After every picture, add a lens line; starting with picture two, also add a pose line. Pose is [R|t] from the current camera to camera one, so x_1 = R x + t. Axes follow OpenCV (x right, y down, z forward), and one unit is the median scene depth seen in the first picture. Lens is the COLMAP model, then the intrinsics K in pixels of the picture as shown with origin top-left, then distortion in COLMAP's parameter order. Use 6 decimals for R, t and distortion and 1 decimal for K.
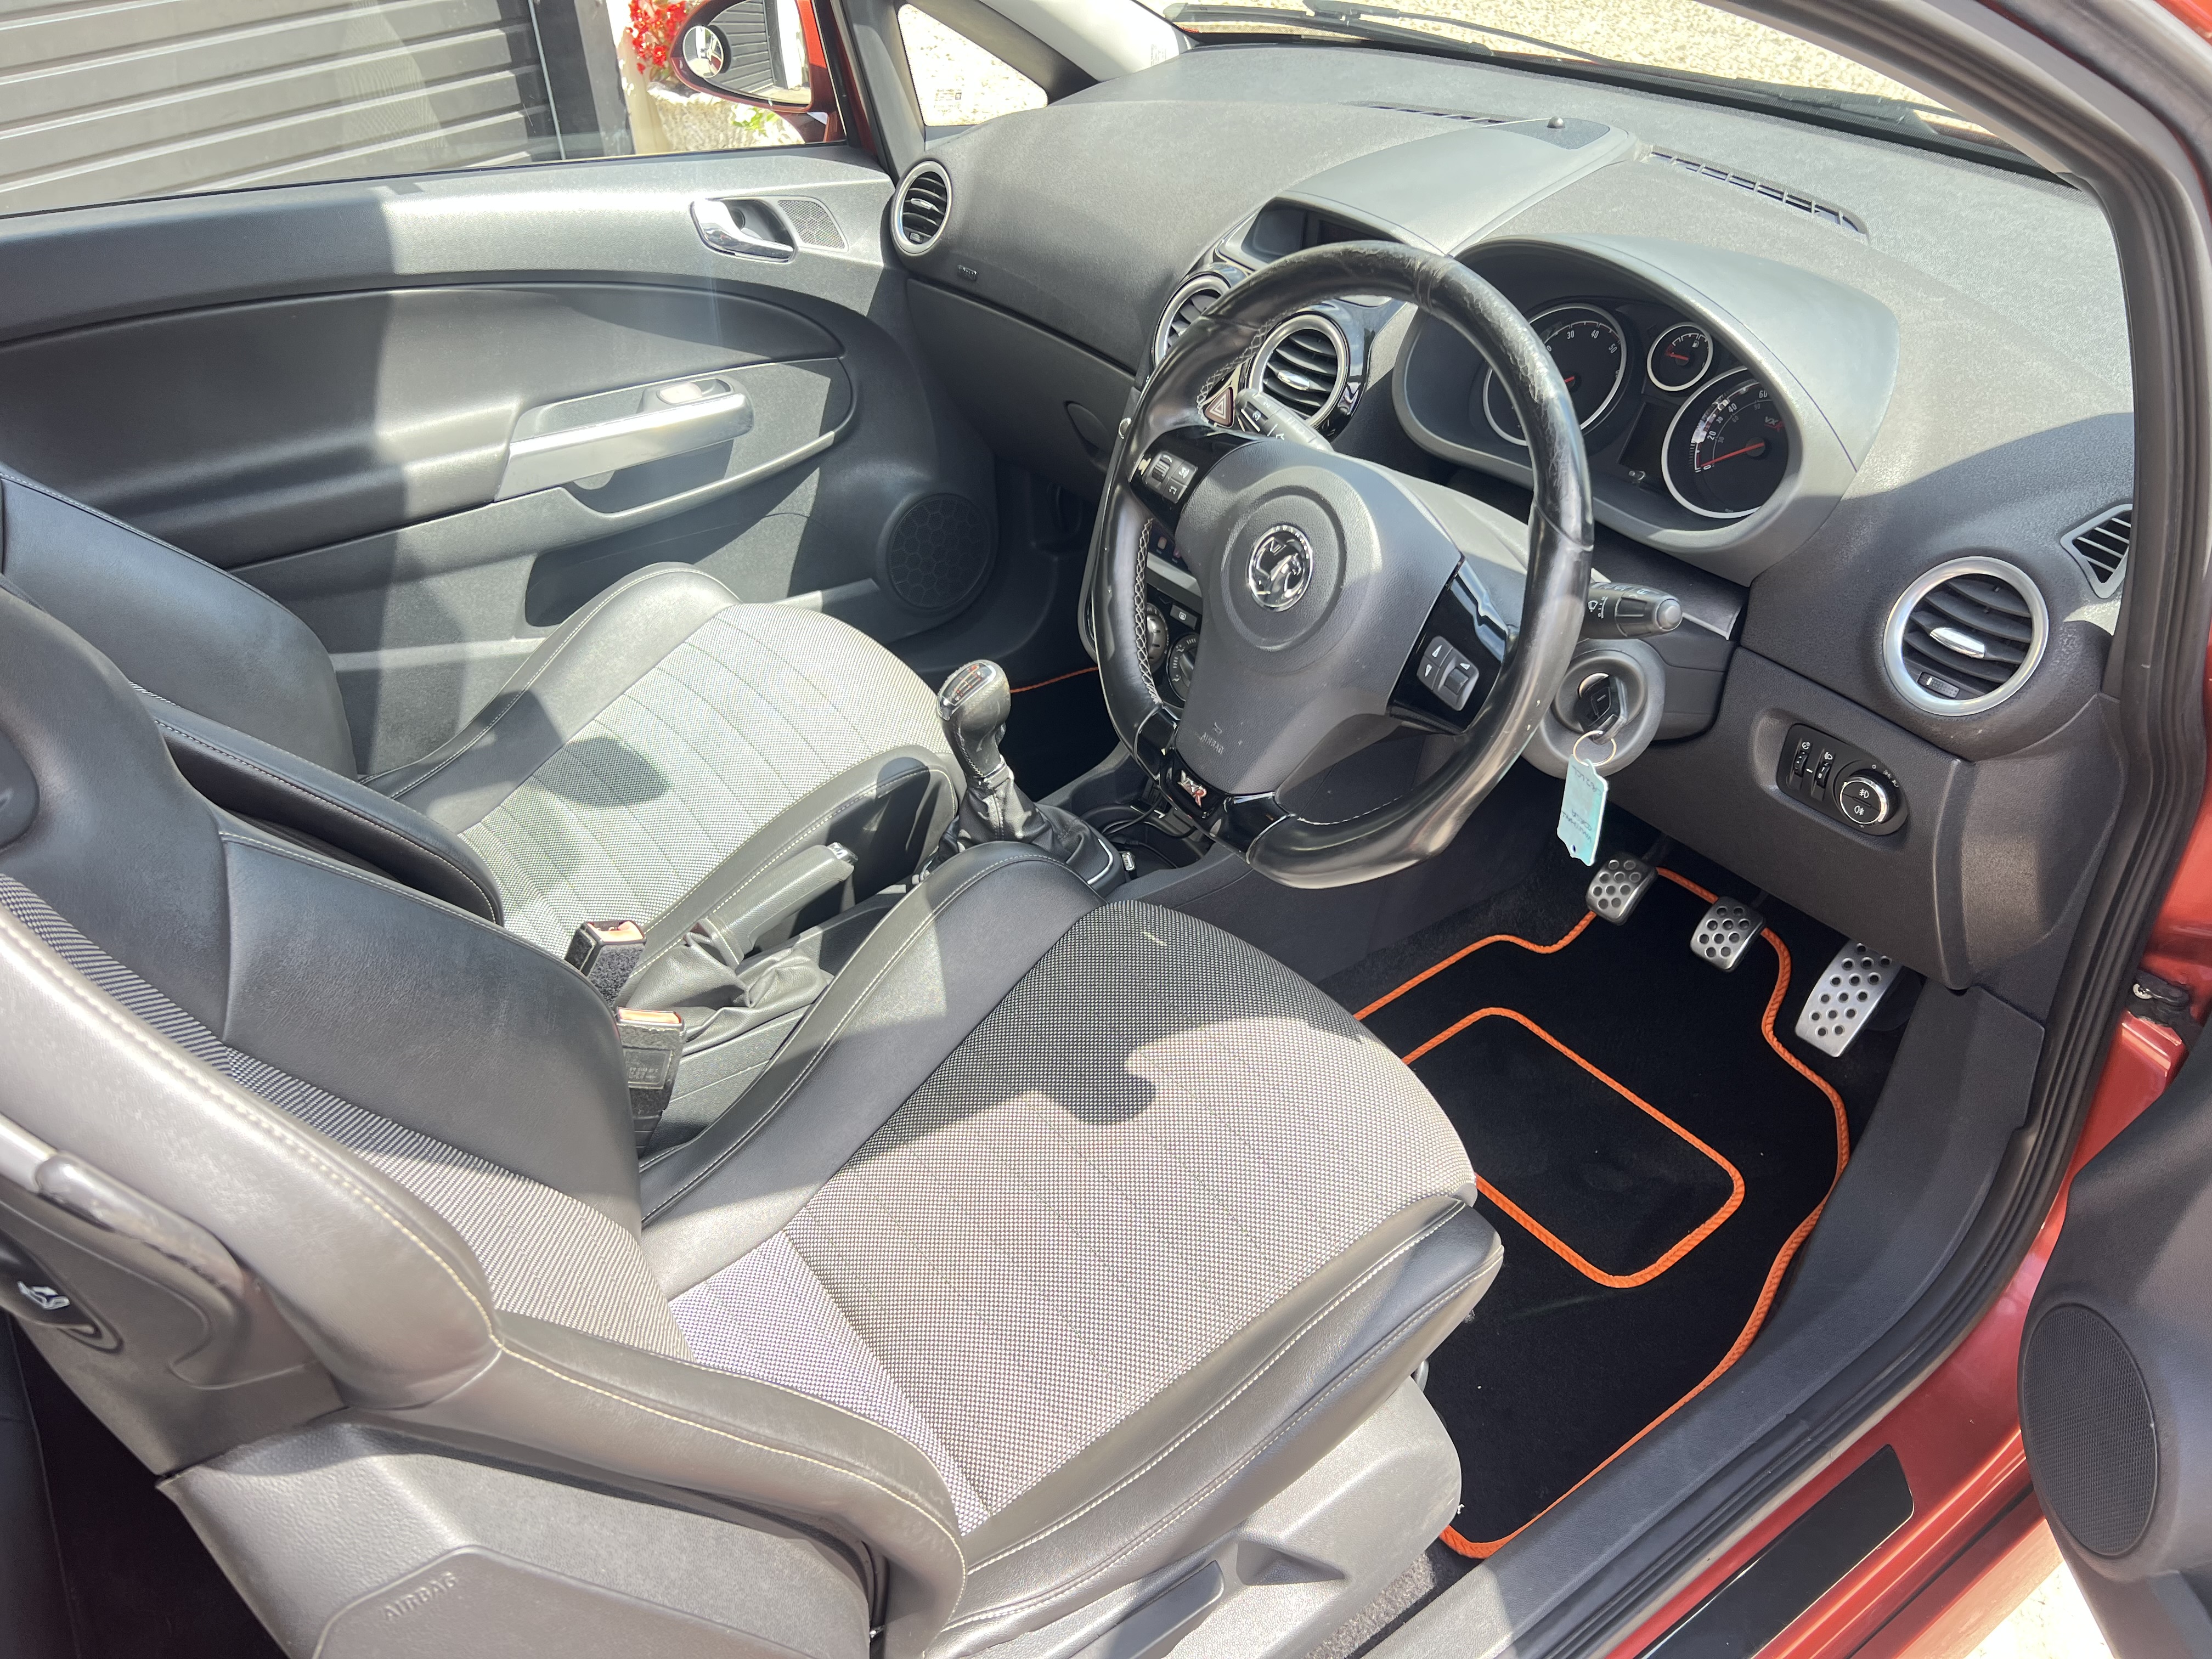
lens RADIAL K [[1679.4, 0, 1100.8], [0, 1679.4, 829.2], [0, 0, 1]] dist [0.051648, -0.063394]
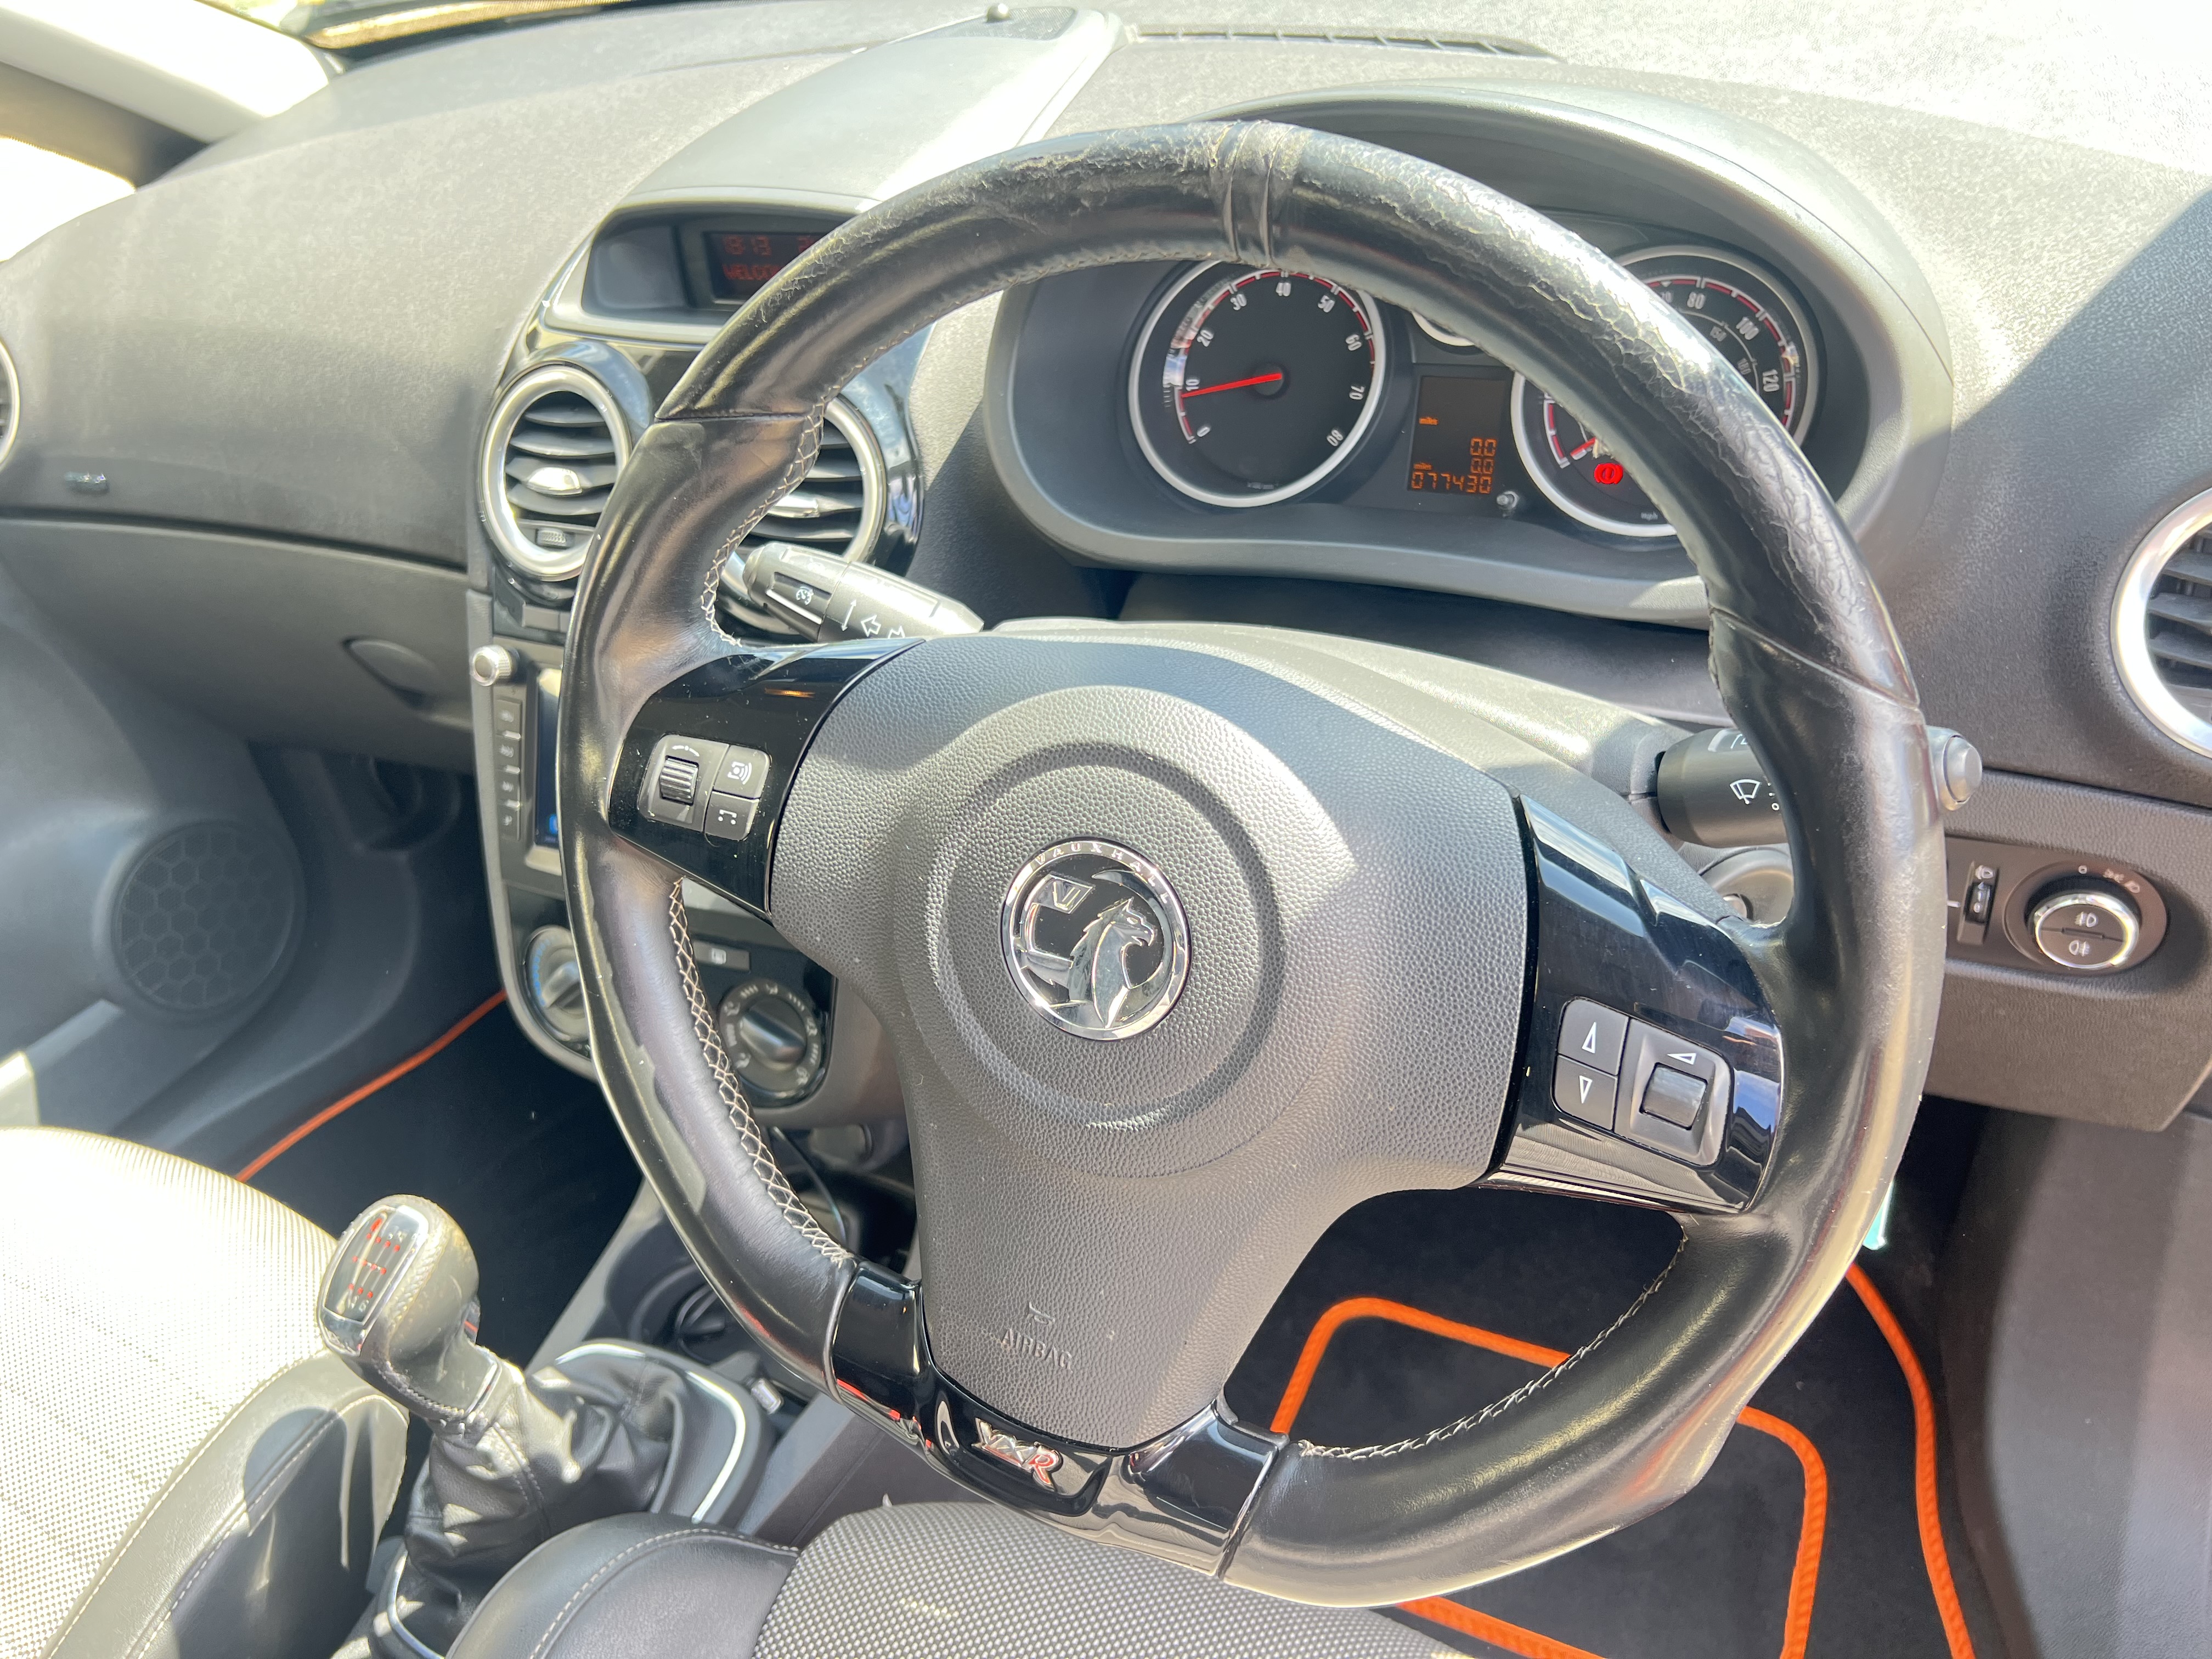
lens RADIAL K [[1679.4, 0, 1087.8], [0, 1679.4, 820.9], [0, 0, 1]] dist [0.051648, -0.063394]
pose [[0.878689, -0.334426, 0.340683, -0.021664], [0.350110, 0.936566, 0.016360, -0.160453], [-0.324544, 0.104901, 0.940036, 0.515363]]
